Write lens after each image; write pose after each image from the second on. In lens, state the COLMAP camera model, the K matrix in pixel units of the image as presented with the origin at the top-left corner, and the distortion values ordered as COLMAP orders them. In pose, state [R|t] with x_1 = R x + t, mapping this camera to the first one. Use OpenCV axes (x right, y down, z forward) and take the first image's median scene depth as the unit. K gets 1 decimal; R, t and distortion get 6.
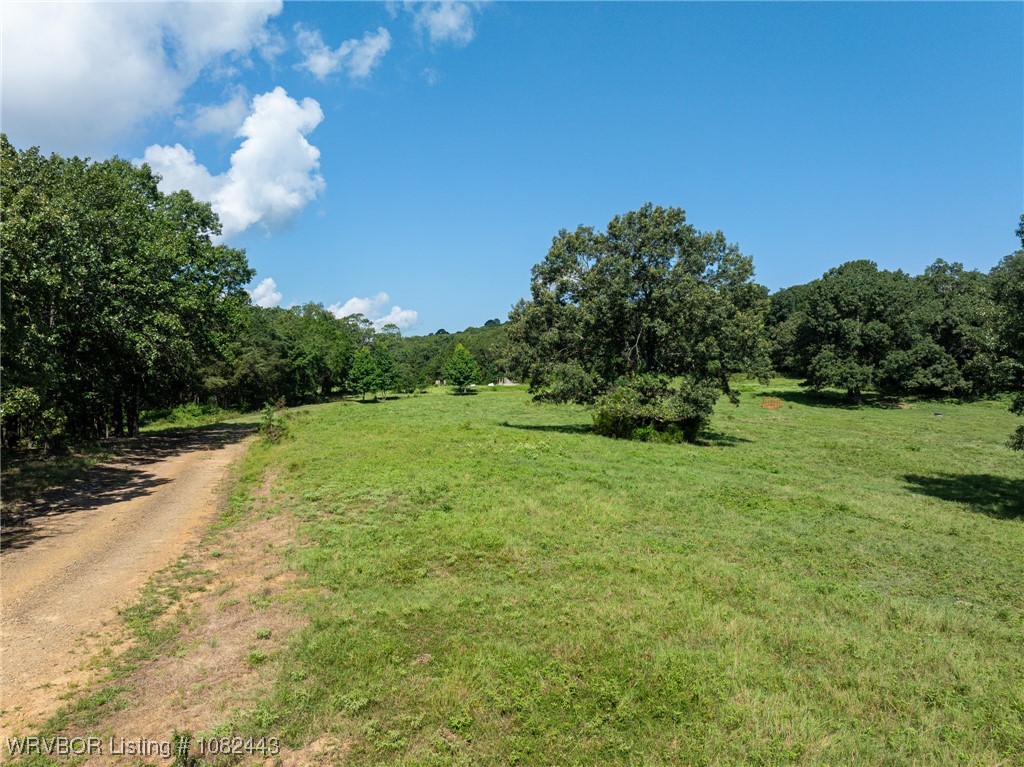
lens RADIAL K [[700.4, 0, 530.3], [0, 700.4, 379.1], [0, 0, 1]] dist [-0.050126, 0.010556]
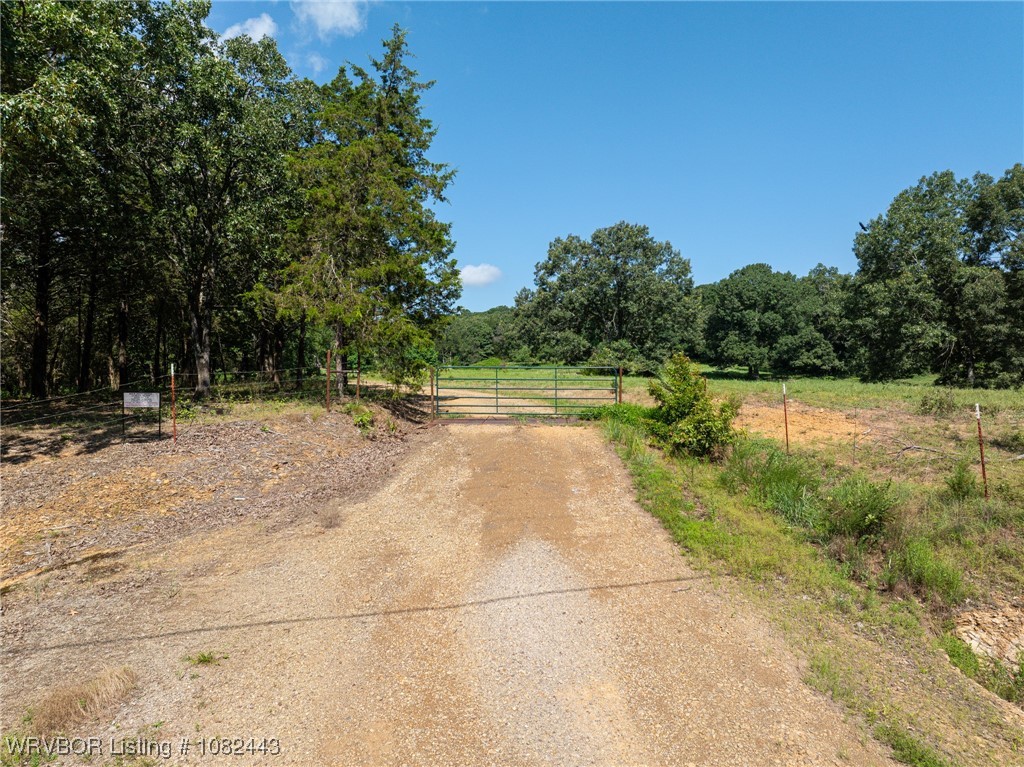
lens RADIAL K [[700.4, 0, 517.9], [0, 700.4, 380.7], [0, 0, 1]] dist [-0.050126, 0.010556]
pose [[0.992933, 0.000413, 0.118678, -0.168243], [-0.001040, 0.999986, 0.005218, 0.054366], [-0.118675, -0.005305, 0.992919, -0.317287]]
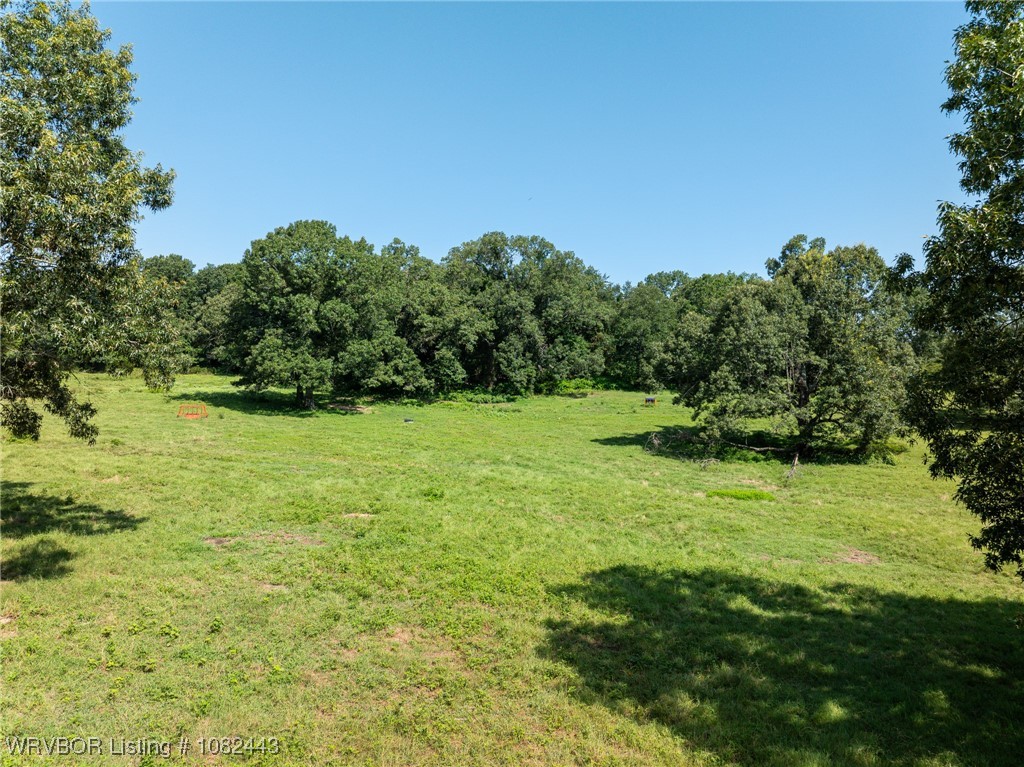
lens RADIAL K [[700.4, 0, 509.2], [0, 700.4, 381.0], [0, 0, 1]] dist [-0.050126, 0.010556]
pose [[0.729113, 0.000596, 0.684393, 0.178914], [-0.005427, 0.999973, 0.004911, 0.000468], [-0.684372, -0.007295, 0.729097, 0.487837]]
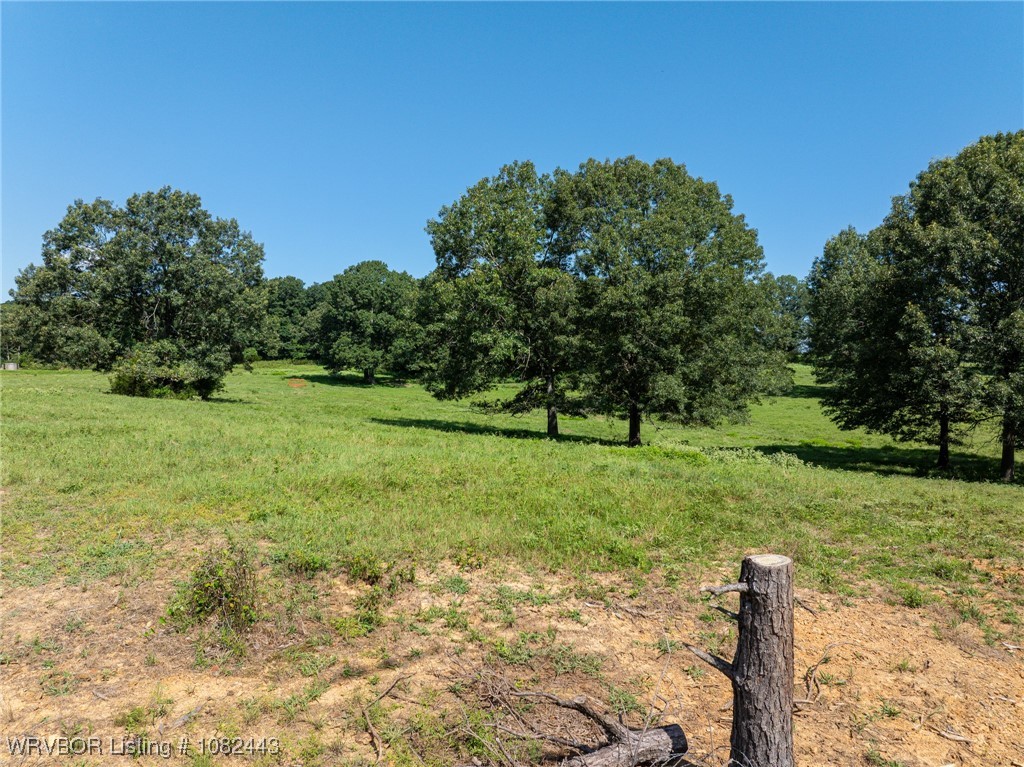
lens RADIAL K [[700.4, 0, 510.5], [0, 700.4, 385.4], [0, 0, 1]] dist [-0.050126, 0.010556]
pose [[0.824146, -0.001780, 0.566374, -0.001811], [-0.006373, 0.999903, 0.012417, 0.037545], [-0.566341, -0.013844, 0.824055, -0.172535]]
